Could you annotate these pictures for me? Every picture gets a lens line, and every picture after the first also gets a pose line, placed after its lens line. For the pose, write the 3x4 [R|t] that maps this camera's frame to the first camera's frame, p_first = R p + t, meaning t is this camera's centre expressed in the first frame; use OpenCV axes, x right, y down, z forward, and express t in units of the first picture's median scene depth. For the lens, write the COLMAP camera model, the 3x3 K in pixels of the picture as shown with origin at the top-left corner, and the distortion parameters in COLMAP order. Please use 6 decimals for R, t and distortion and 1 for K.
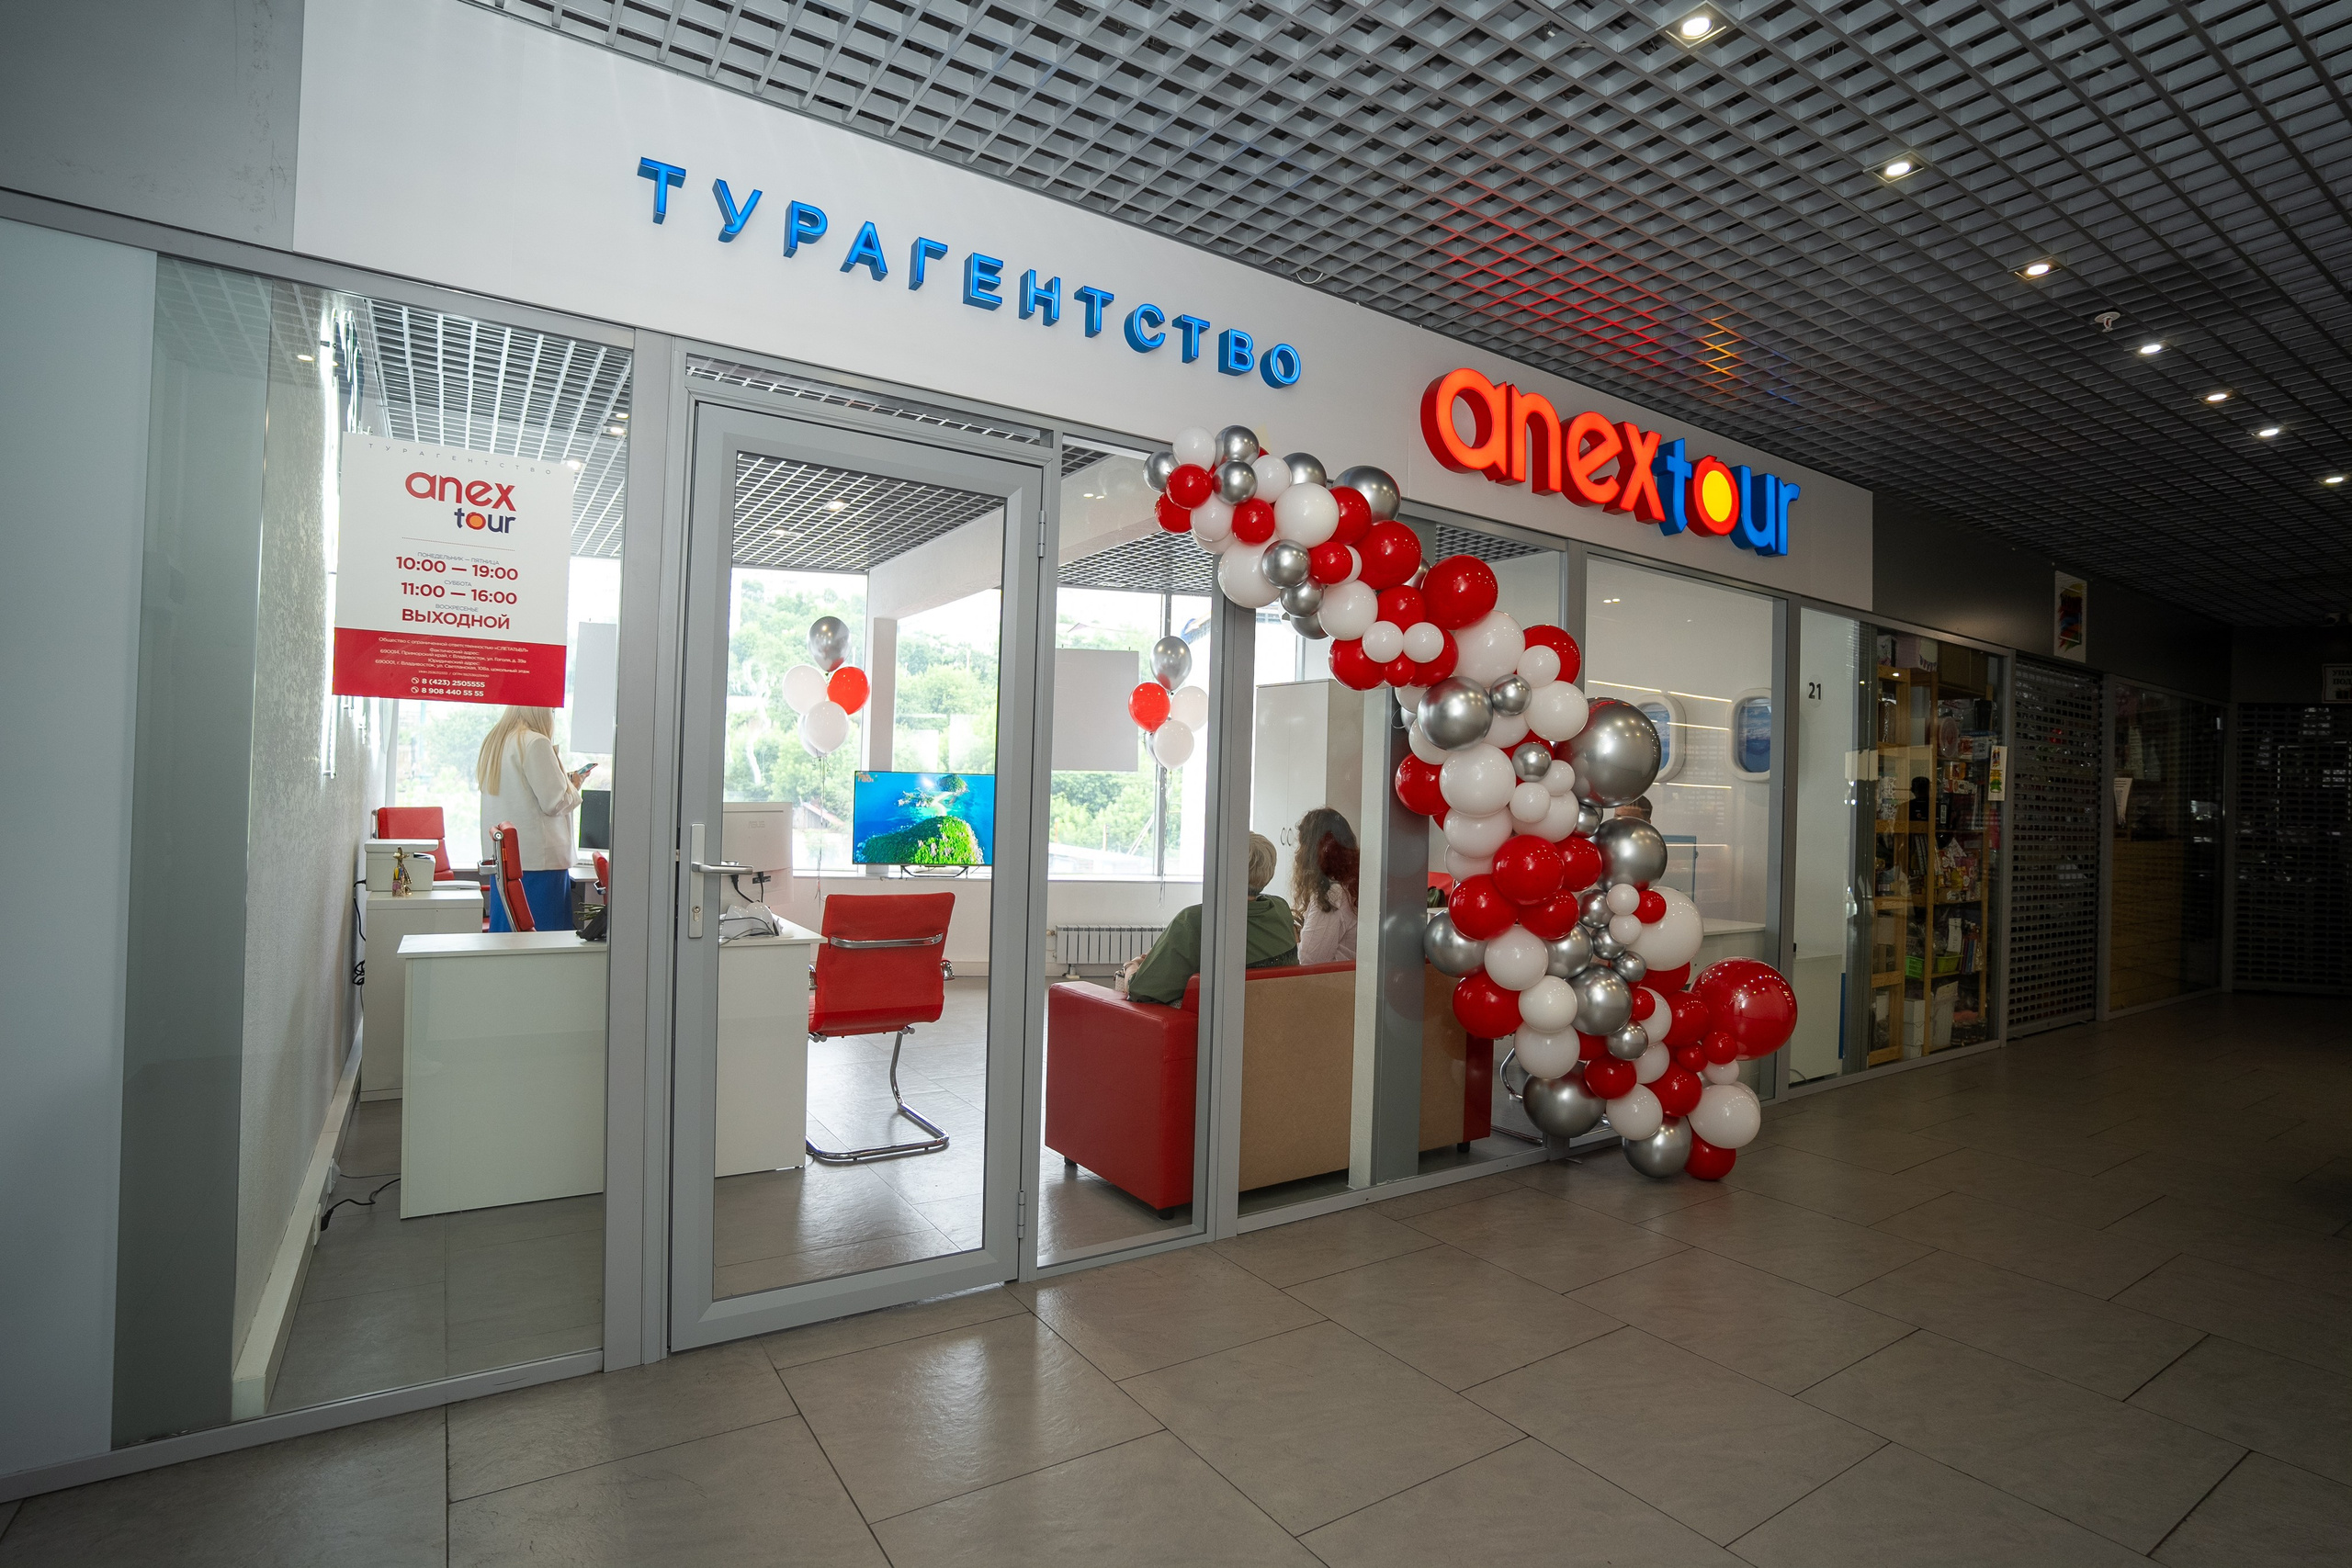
lens RADIAL K [[1138.6, 0, 1180.4], [0, 1138.6, 788.7], [0, 0, 1]] dist [-0.059285, 0.003537]
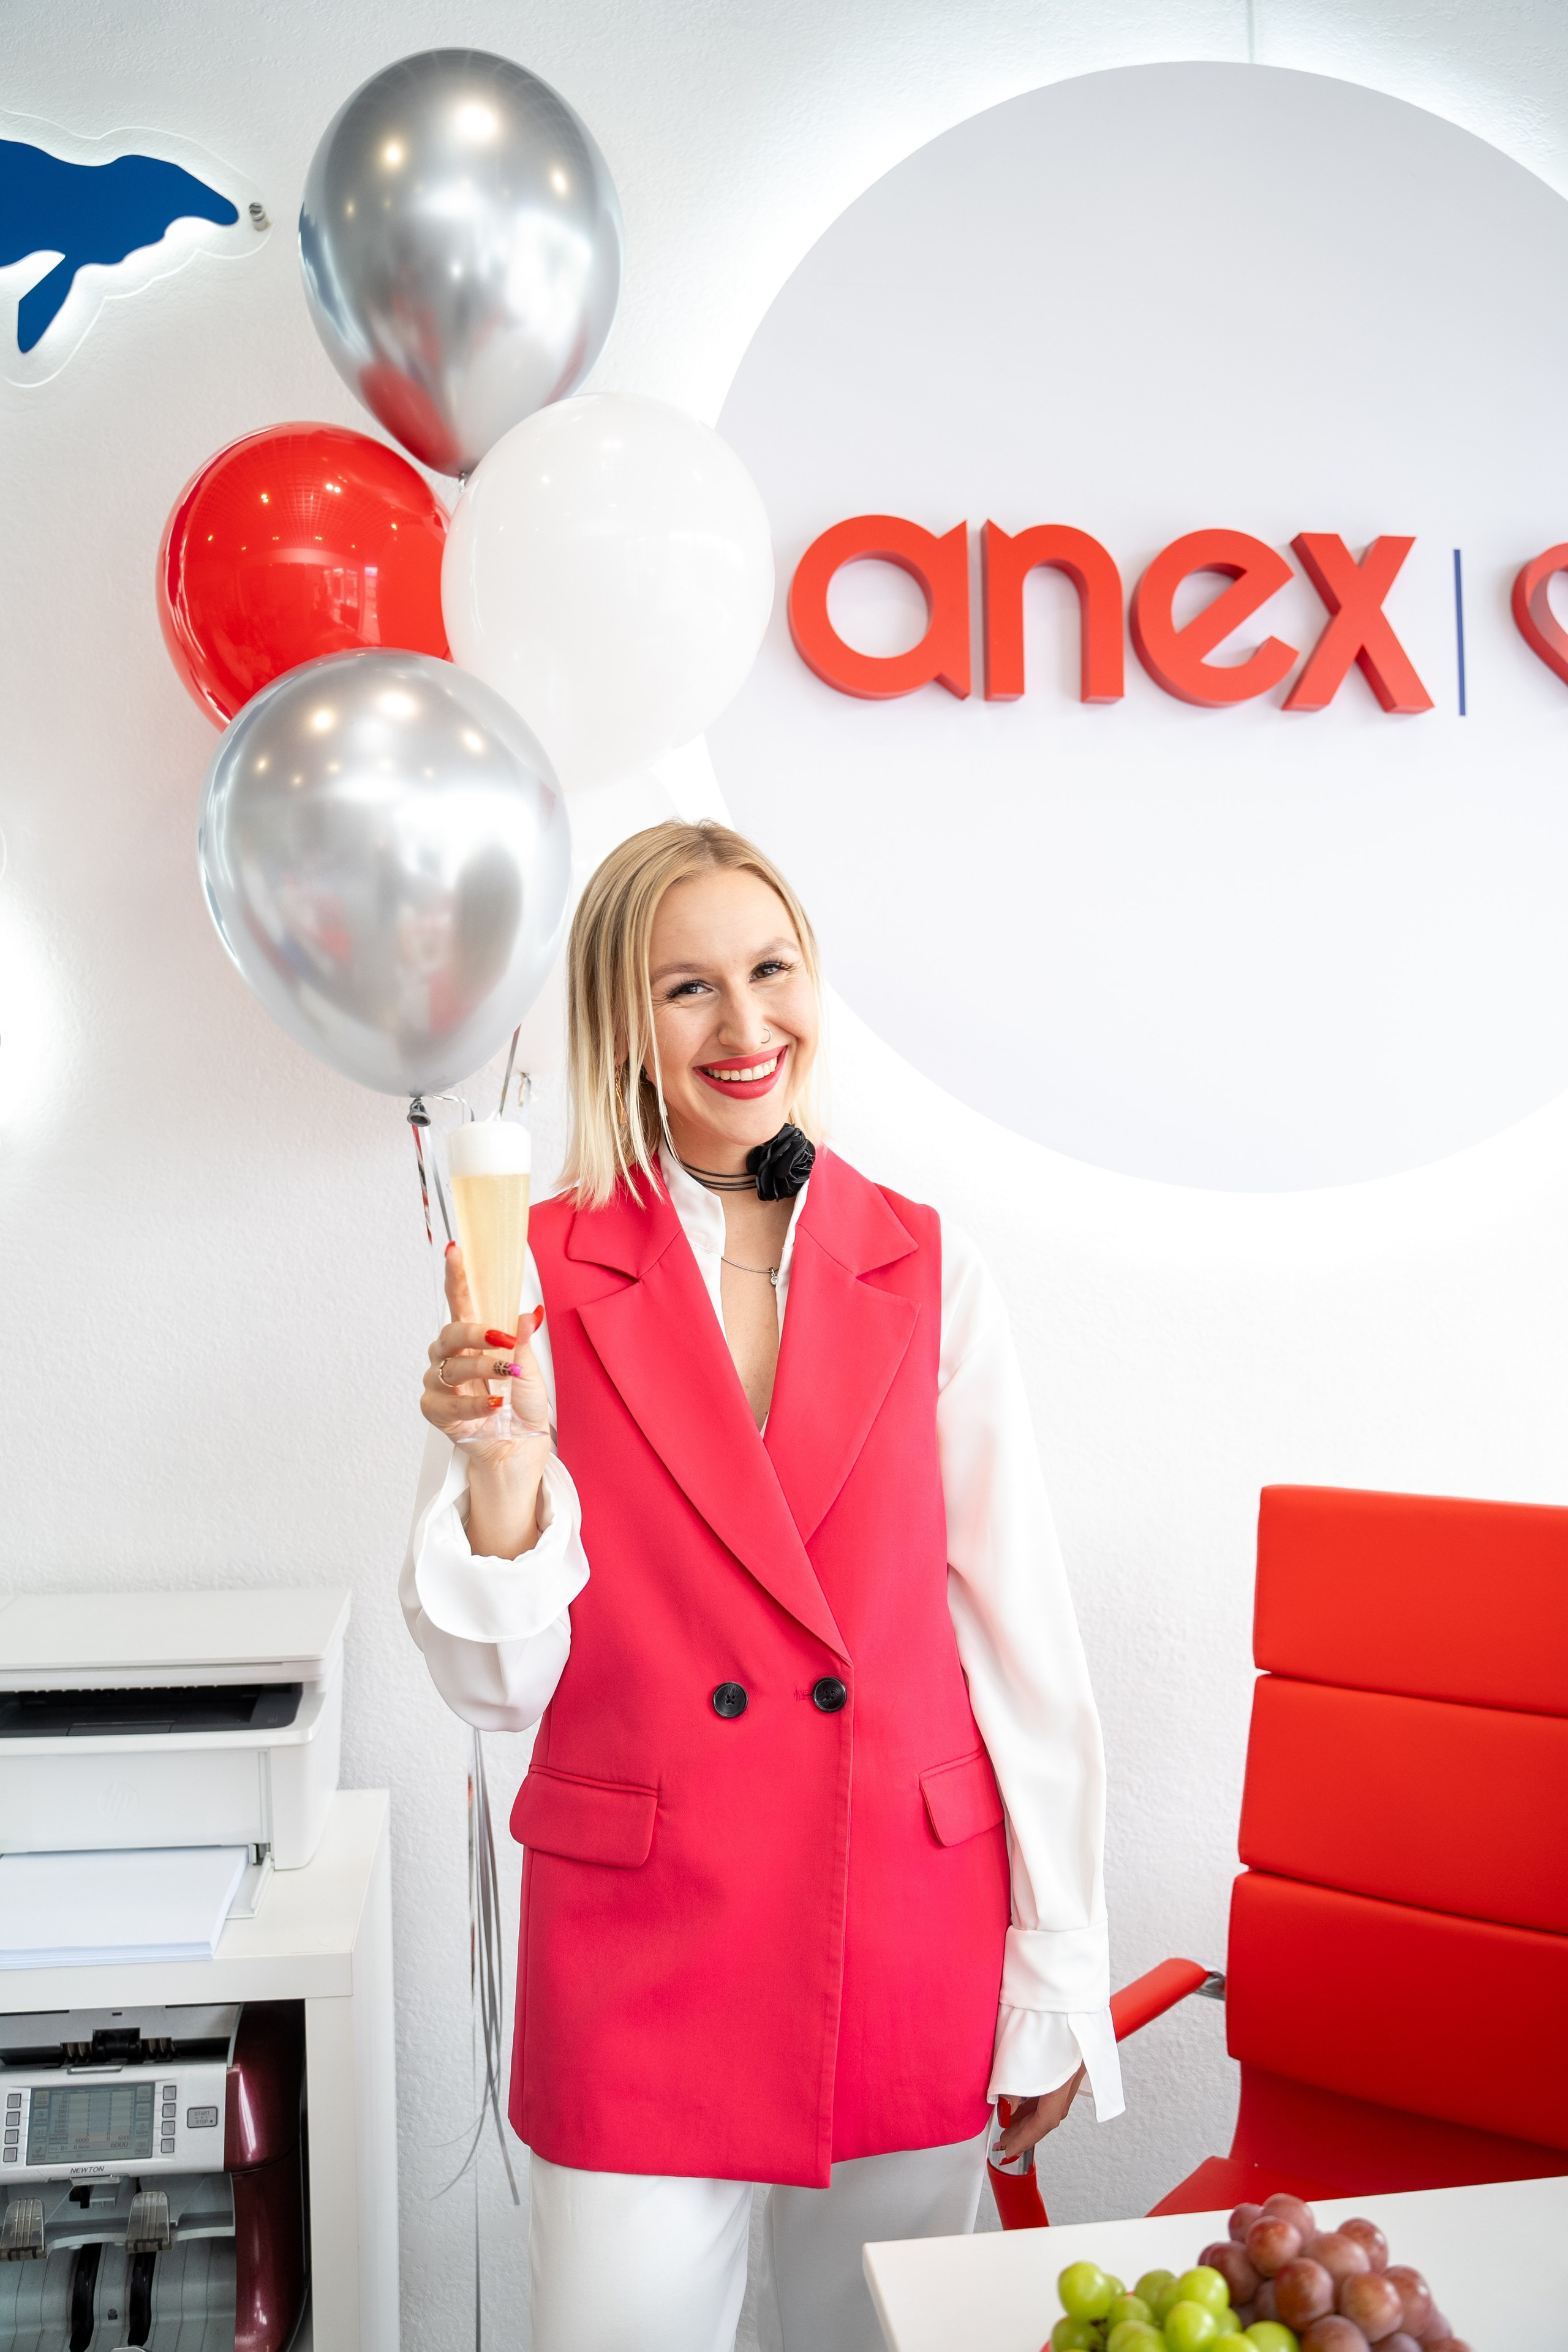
lens RADIAL K [[1847.5, 0, 727.5], [0, 1847.5, 1176.3], [0, 0, 1]] dist [-0.092459, 0.062126]
pose [[0.891552, -0.052633, -0.449850, -0.584632], [0.051843, 0.998556, -0.014085, -0.191925], [0.449942, -0.010764, 0.892993, 0.751667]]
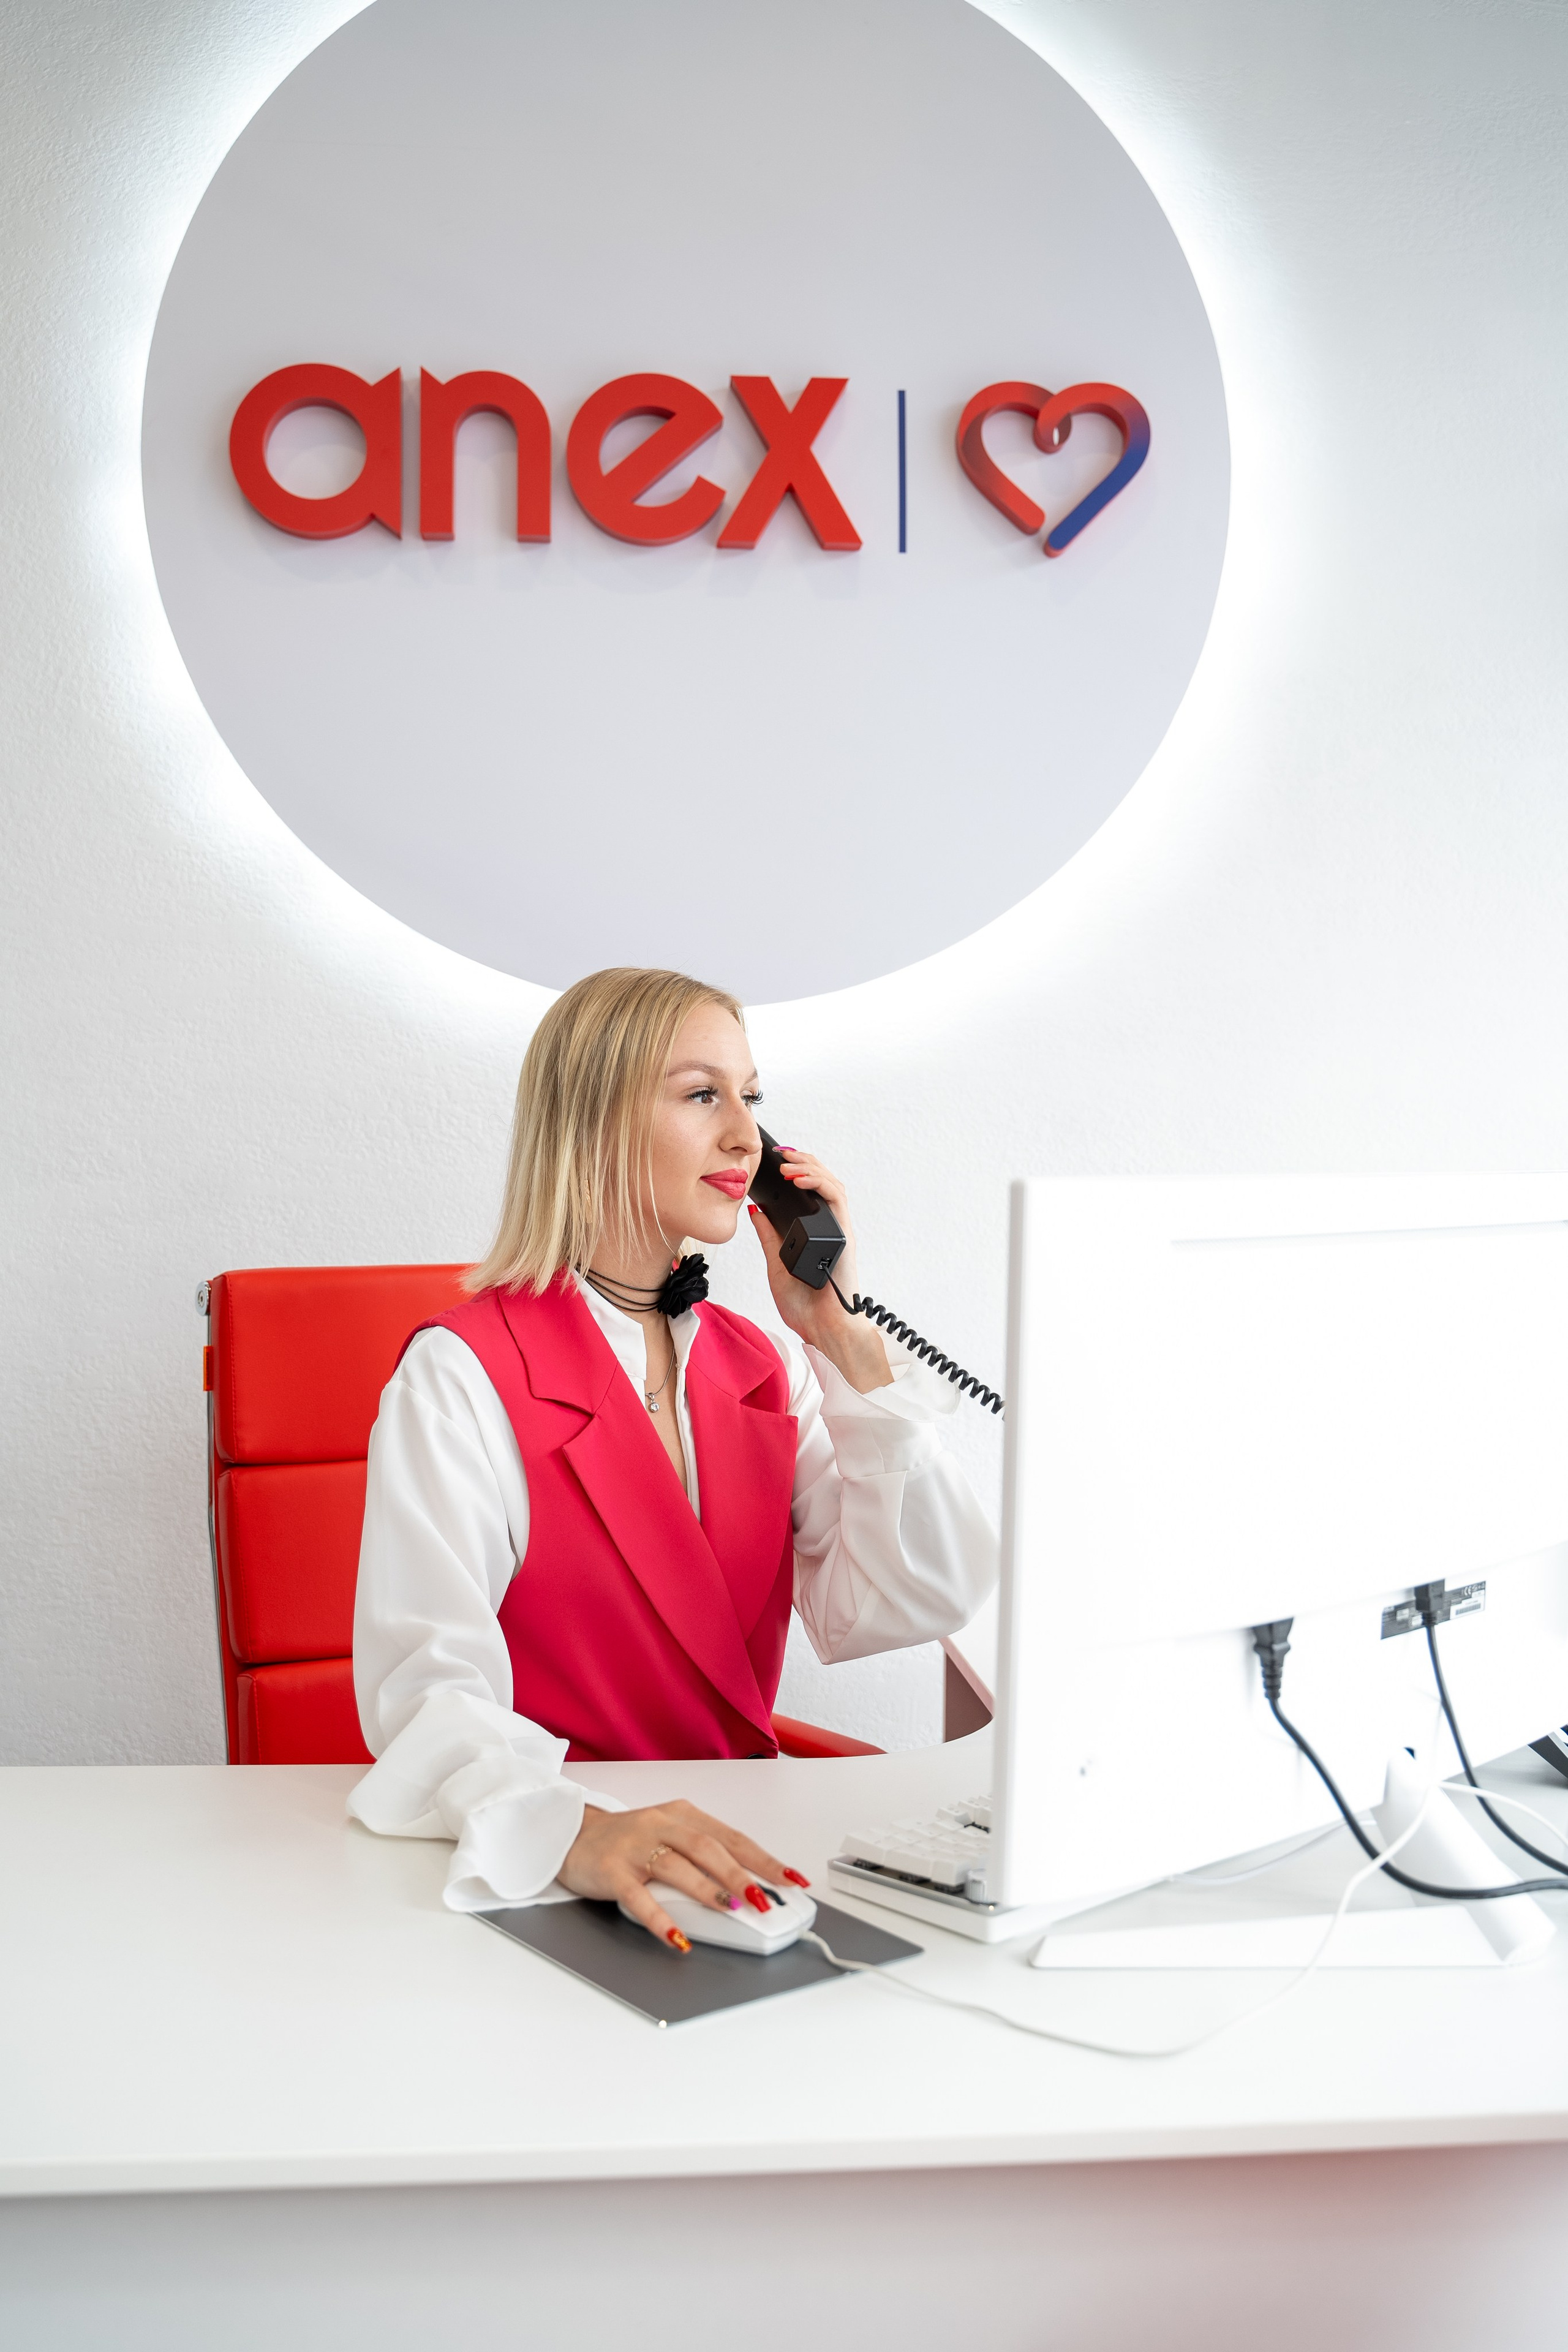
lens RADIAL K [[2143.7, 0, 769.6], [0, 2143.7, 1160.9], [0, 0, 1]] dist [-0.029912, 0.000000]
pose [[0.873309, -0.027415, -0.486395, -0.473681], [0.034214, 0.999402, 0.005099, -0.169008], [0.485964, -0.021095, 0.873724, 0.743396]]
